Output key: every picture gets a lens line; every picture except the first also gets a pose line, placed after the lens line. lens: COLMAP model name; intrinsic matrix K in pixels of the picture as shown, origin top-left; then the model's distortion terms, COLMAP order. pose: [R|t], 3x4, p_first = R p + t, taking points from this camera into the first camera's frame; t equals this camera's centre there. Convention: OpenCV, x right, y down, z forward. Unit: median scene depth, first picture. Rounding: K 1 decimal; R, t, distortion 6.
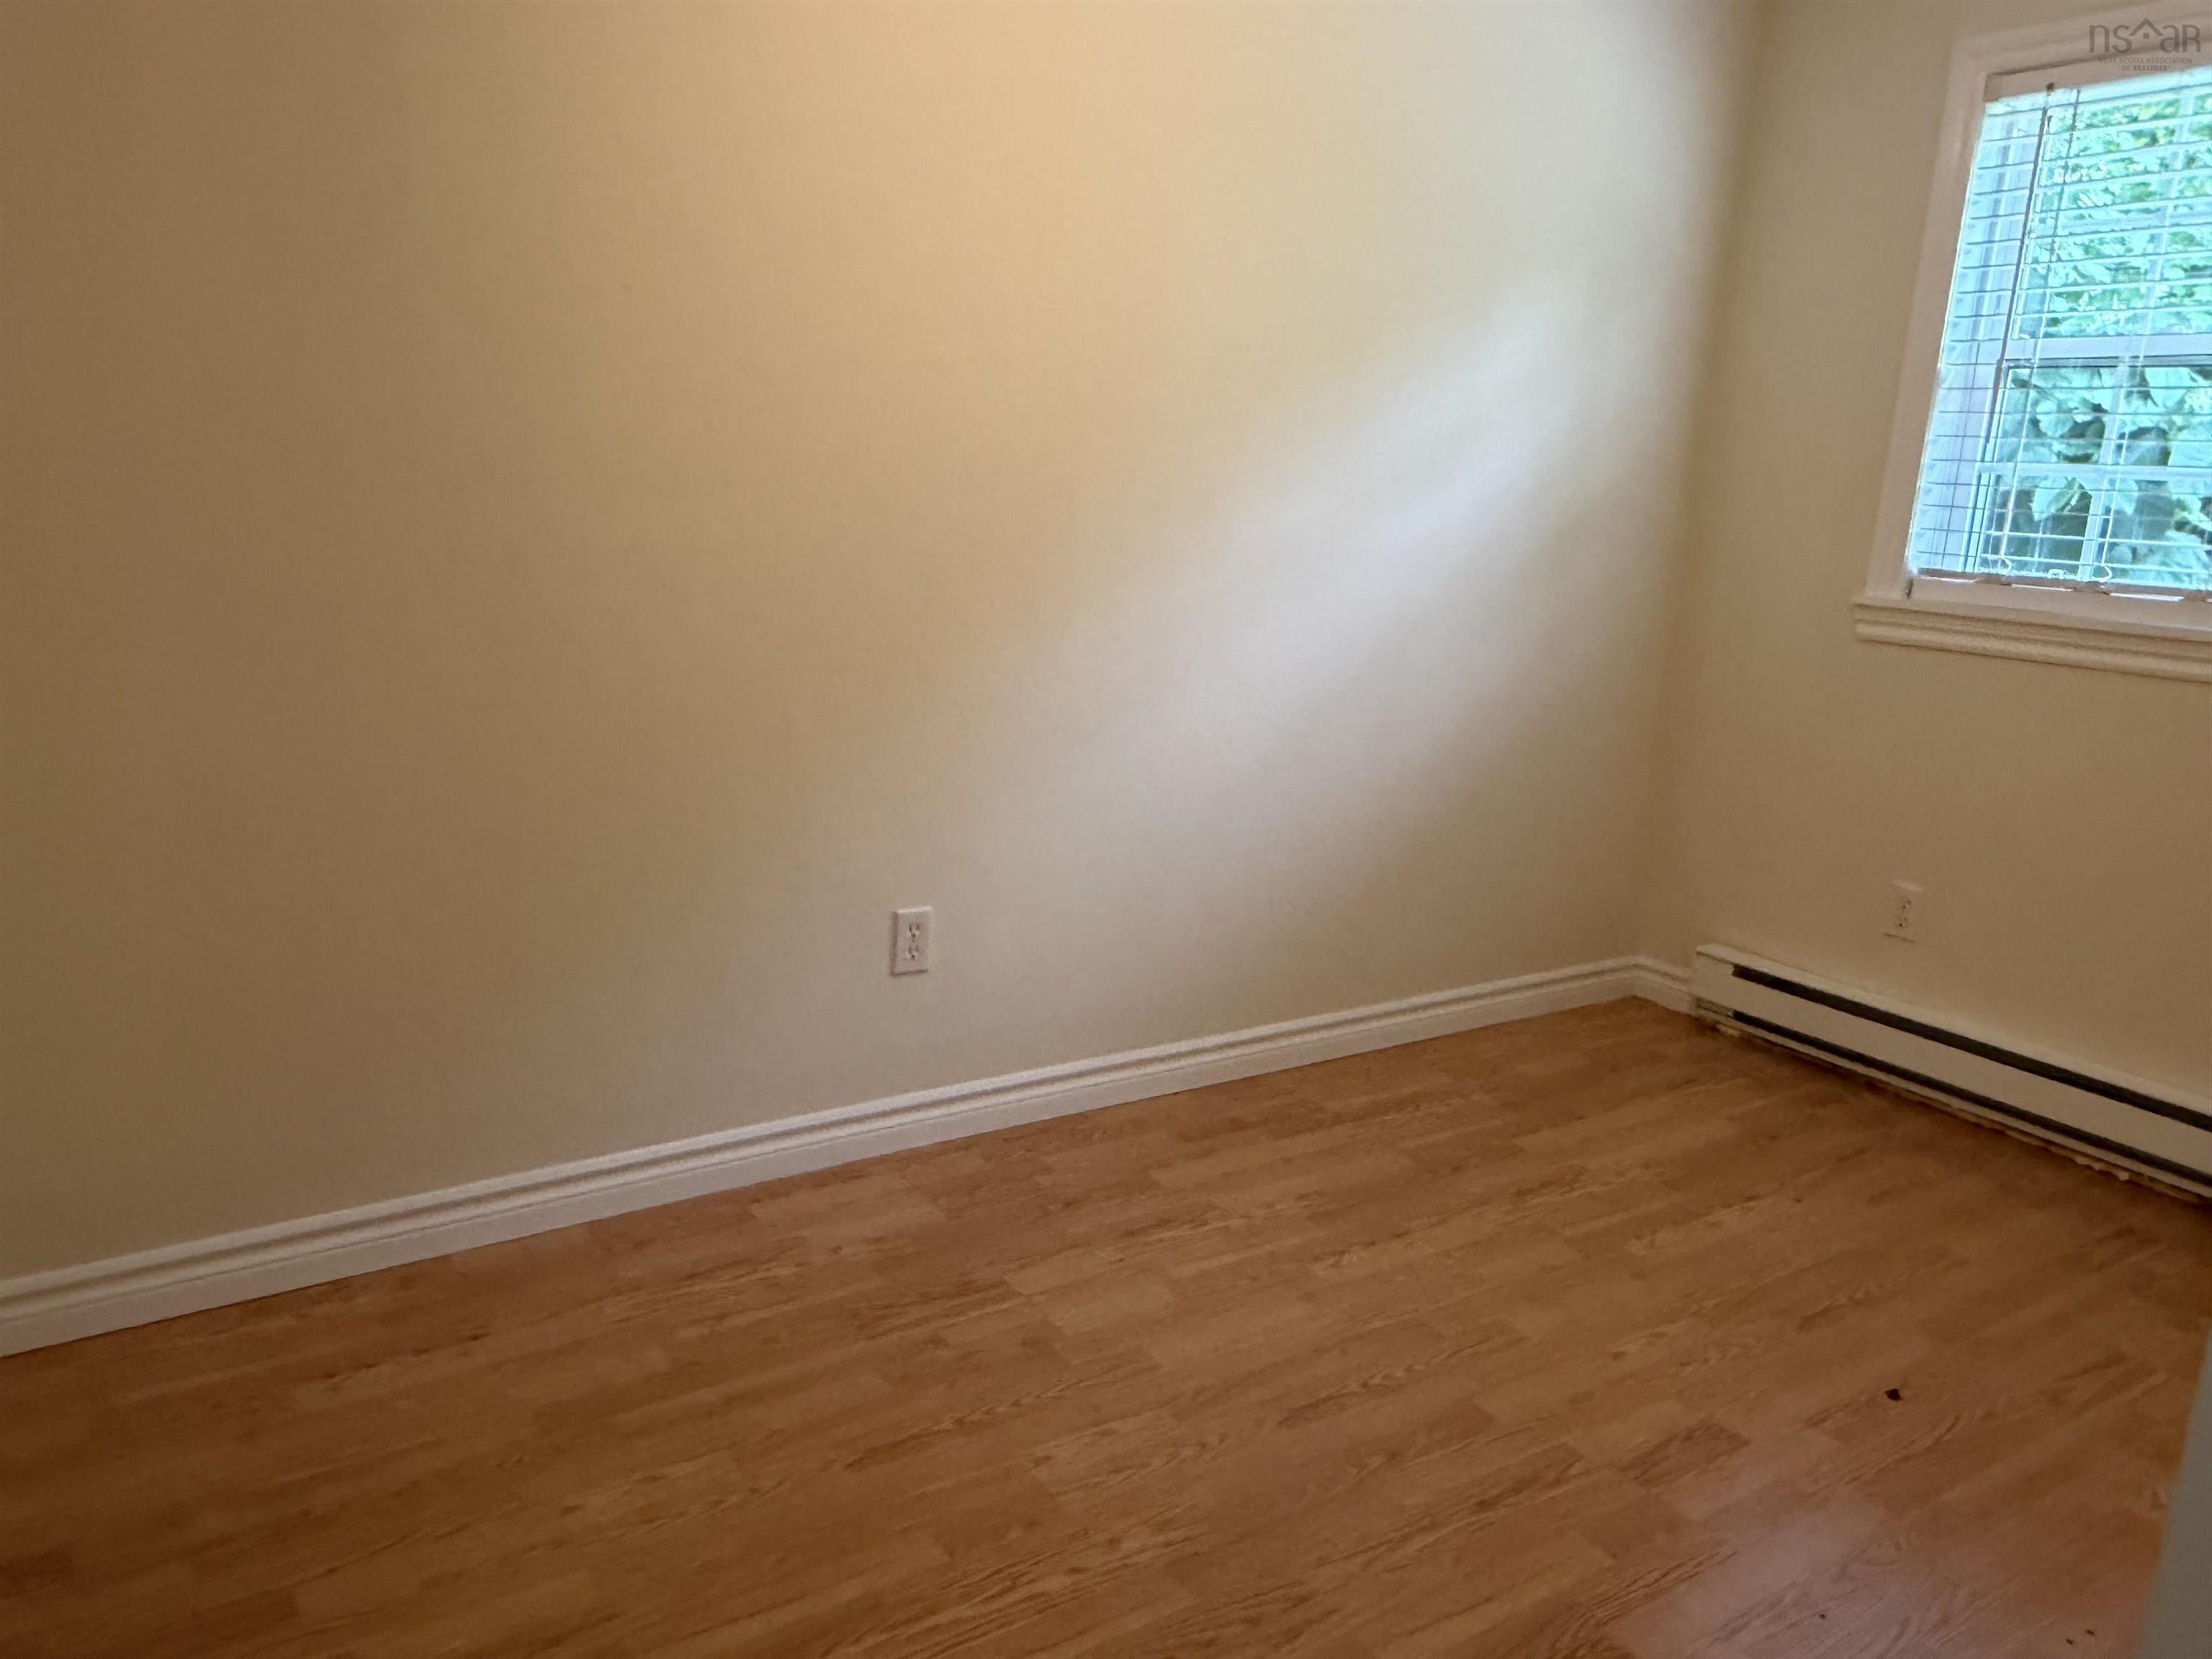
lens RADIAL K [[1729.2, 0, 1106.0], [0, 1729.2, 829.5], [0, 0, 1]] dist [0.054872, -0.002206]
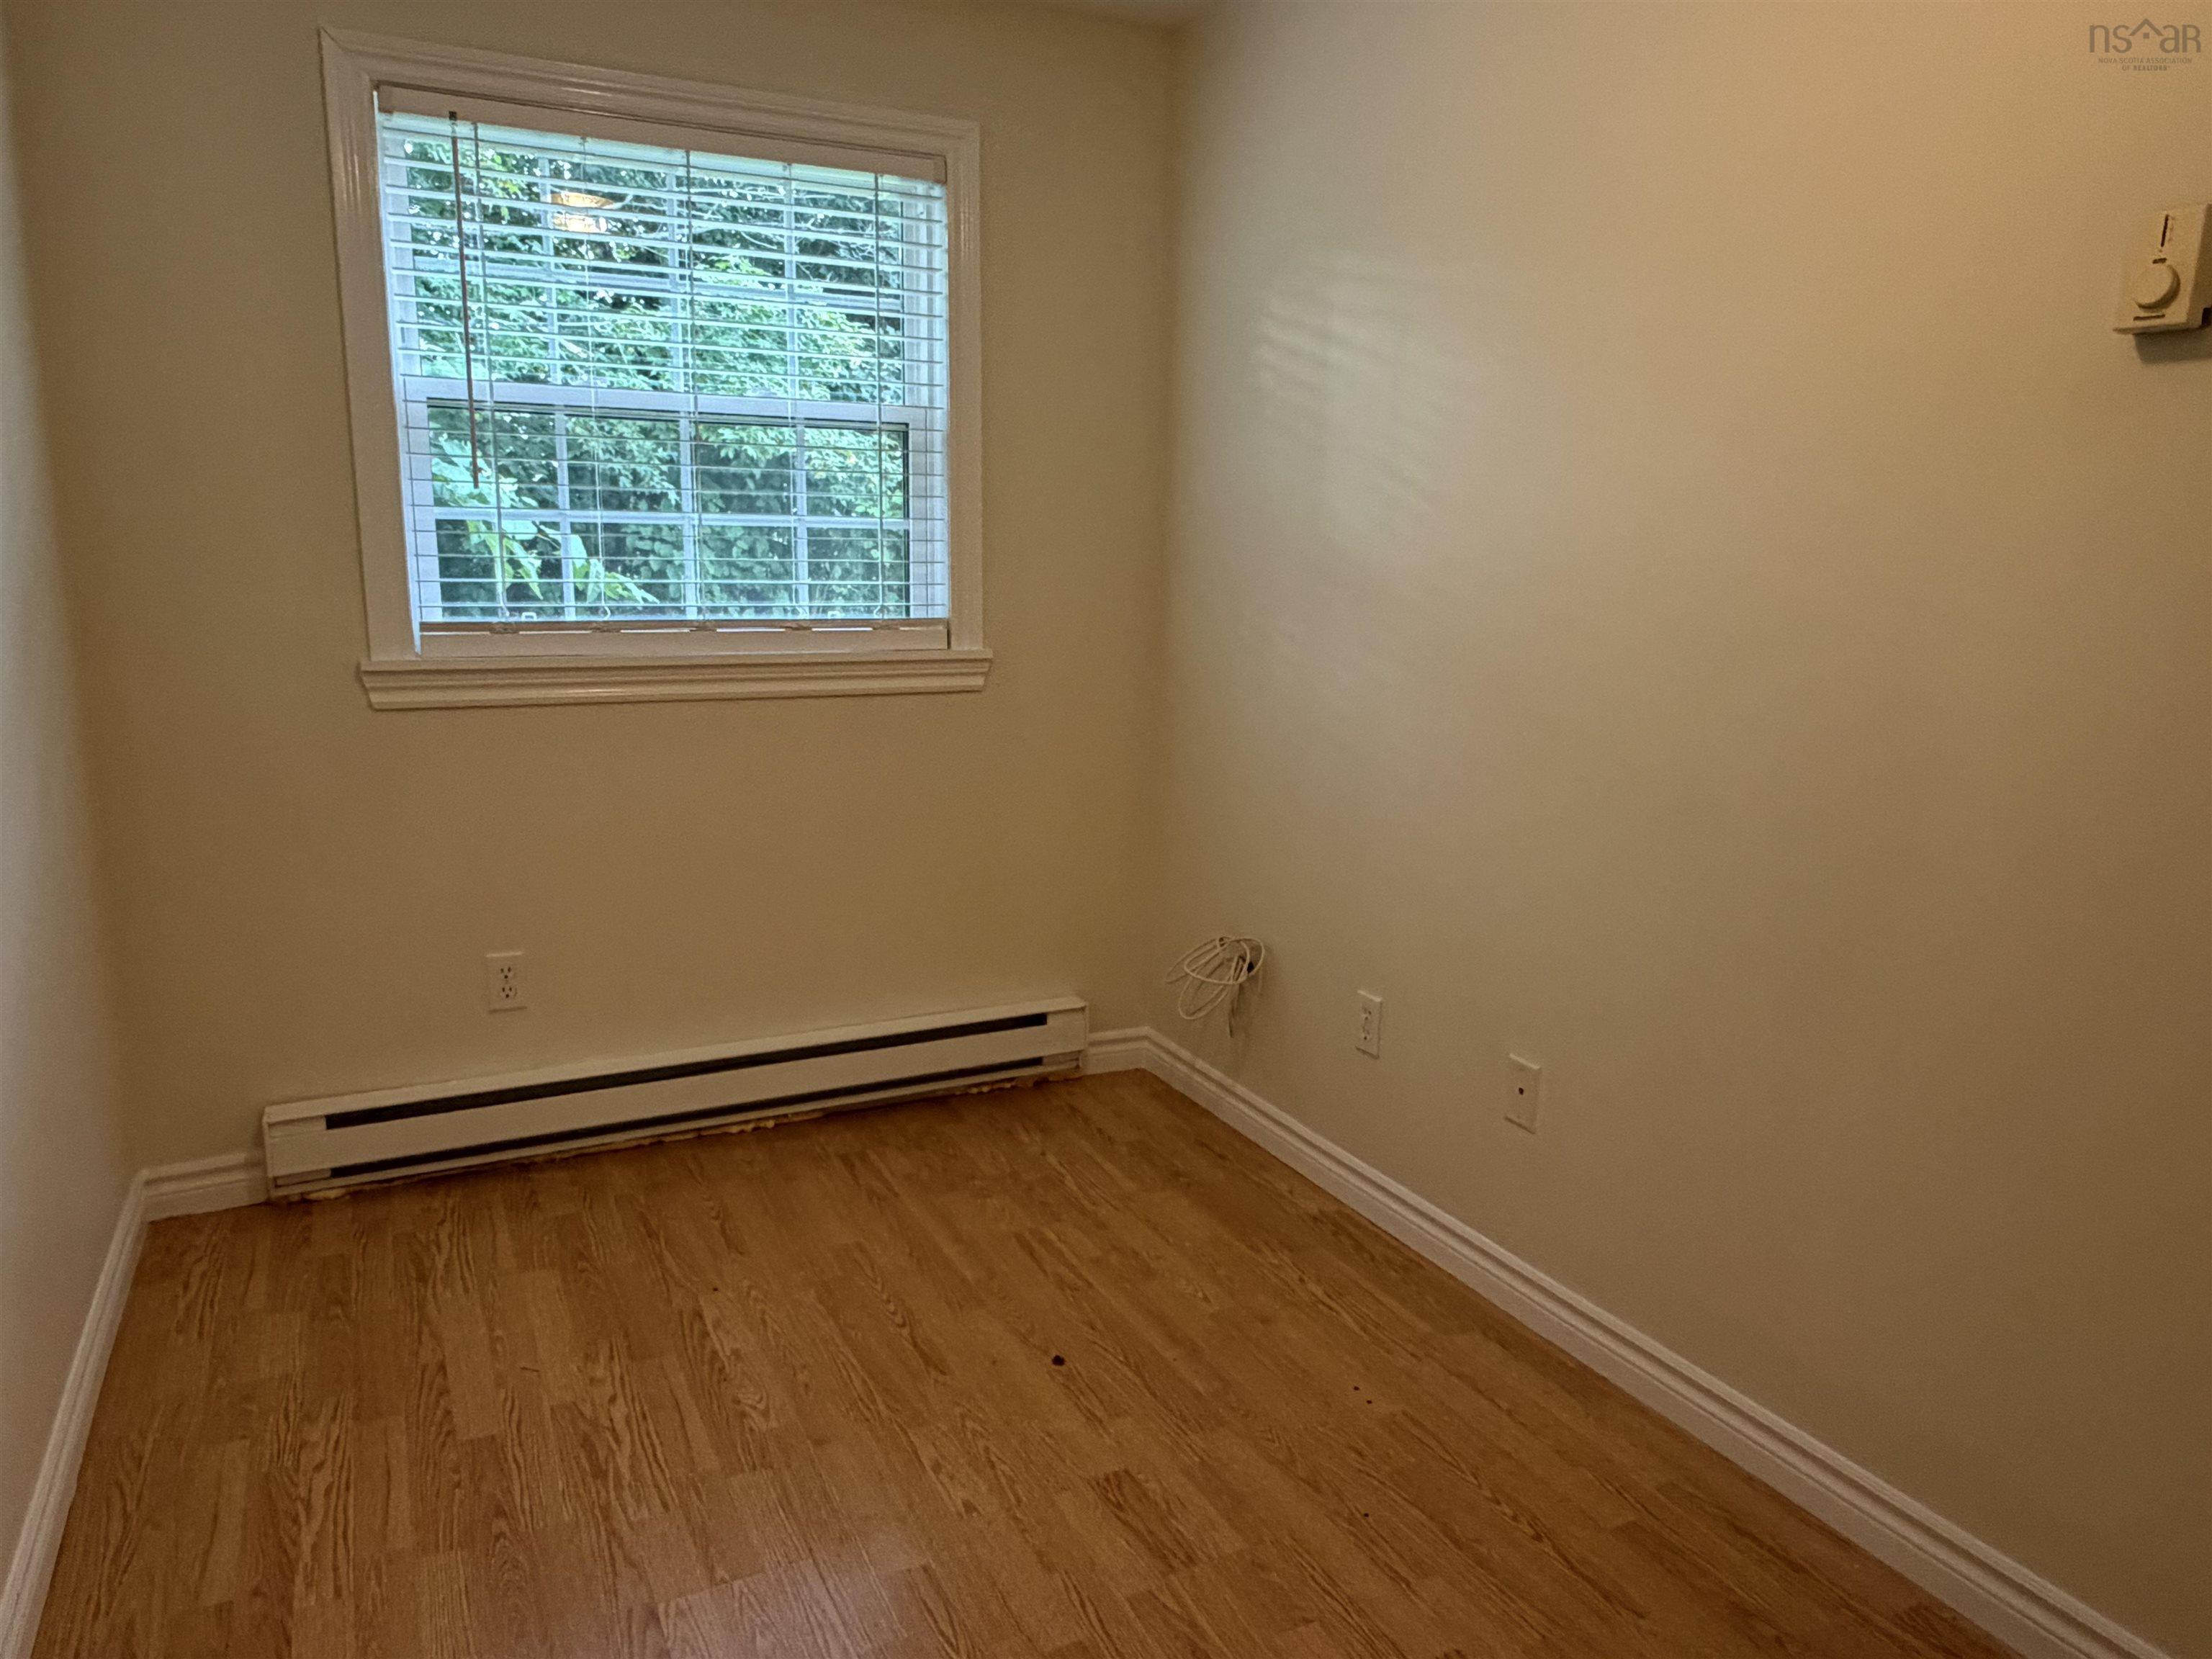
lens RADIAL K [[1449.2, 0, 1106.0], [0, 1449.2, 829.5], [0, 0, 1]] dist [0.003498, 0.000679]
pose [[0.104475, -0.234951, 0.966376, -0.266446], [0.204551, 0.955995, 0.210313, -0.138988], [-0.973265, 0.175701, 0.147937, 0.587669]]
